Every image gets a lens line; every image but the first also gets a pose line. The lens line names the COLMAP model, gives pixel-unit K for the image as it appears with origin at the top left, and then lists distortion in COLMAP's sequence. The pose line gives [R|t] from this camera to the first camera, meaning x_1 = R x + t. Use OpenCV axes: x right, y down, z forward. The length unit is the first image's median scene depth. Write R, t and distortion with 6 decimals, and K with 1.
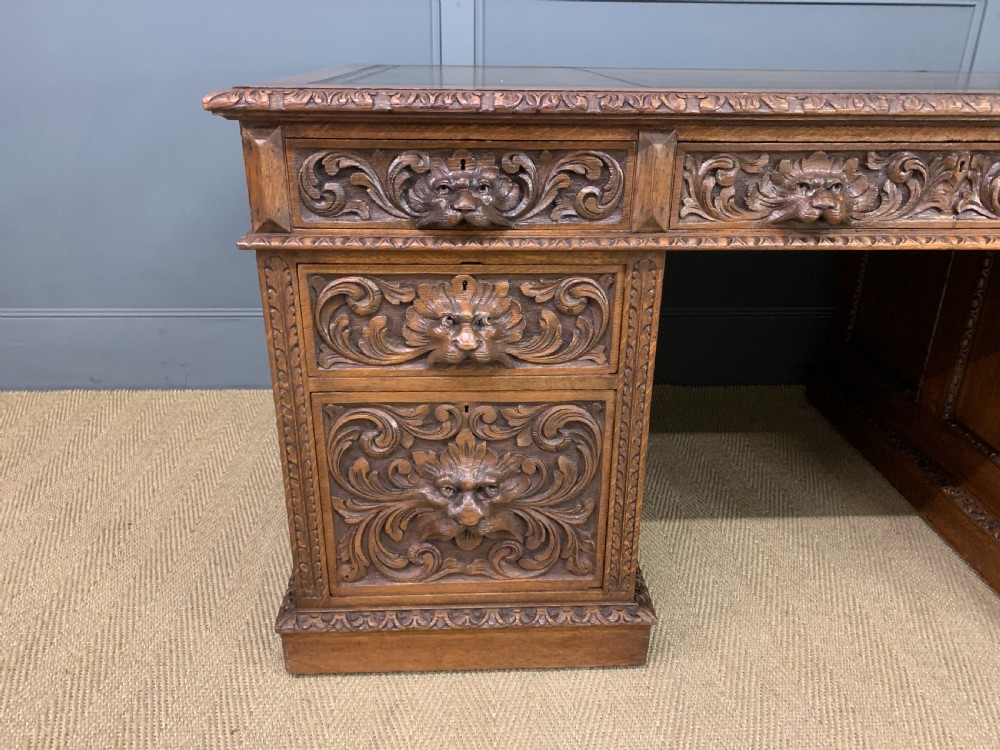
lens RADIAL K [[768.1, 0, 503.0], [0, 768.1, 372.8], [0, 0, 1]] dist [0.097450, -0.195050]
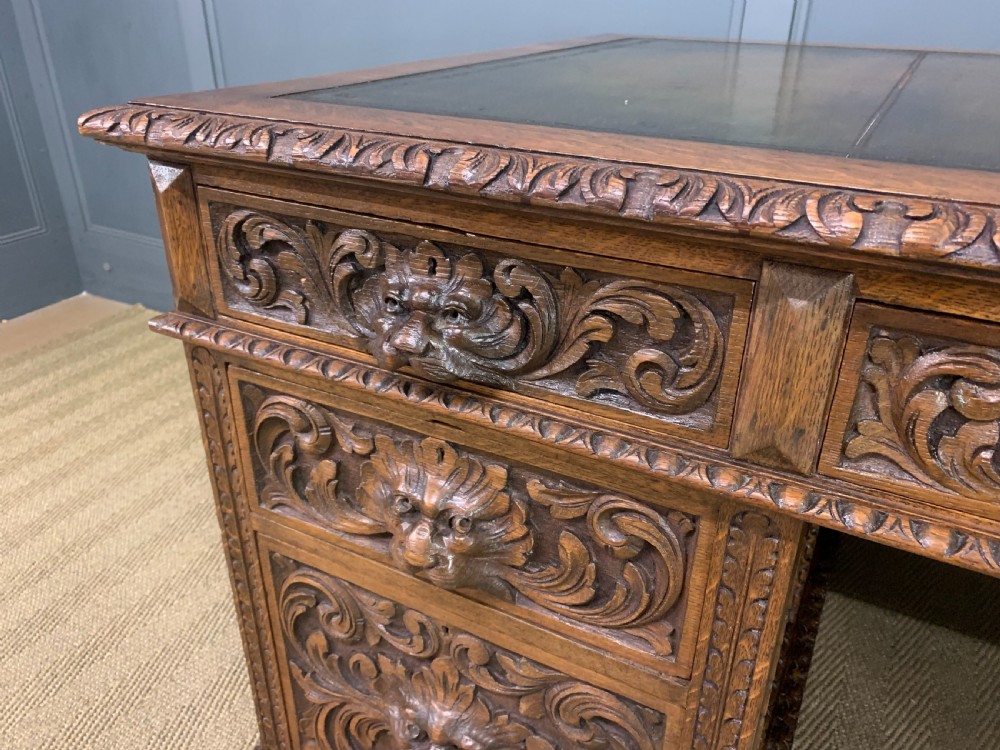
lens RADIAL K [[768.1, 0, 503.0], [0, 768.1, 372.8], [0, 0, 1]] dist [0.097450, -0.195050]
pose [[0.858702, 0.232168, -0.456869, 0.243683], [-0.203926, 0.972673, 0.110998, -0.247822], [0.470155, -0.002147, 0.882581, 0.497399]]
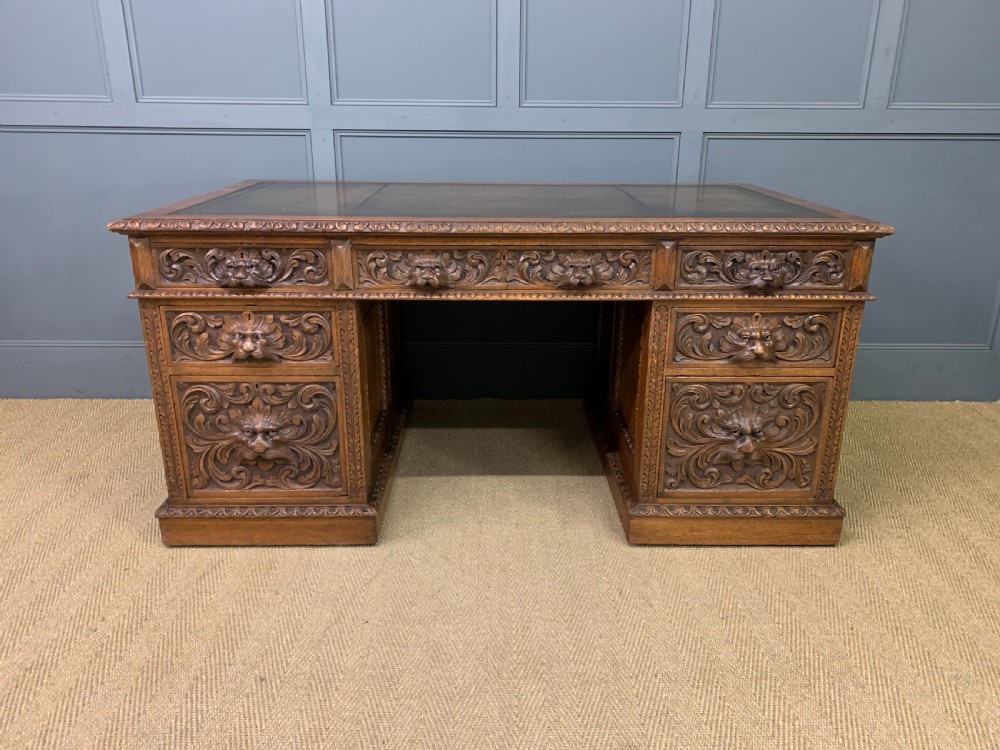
lens RADIAL K [[768.1, 0, 503.0], [0, 768.1, 372.8], [0, 0, 1]] dist [0.097450, -0.195050]
pose [[0.999479, 0.005161, -0.031846, 0.623034], [-0.007428, 0.997414, -0.071488, 0.150243], [0.031394, 0.071687, 0.996933, -0.846094]]
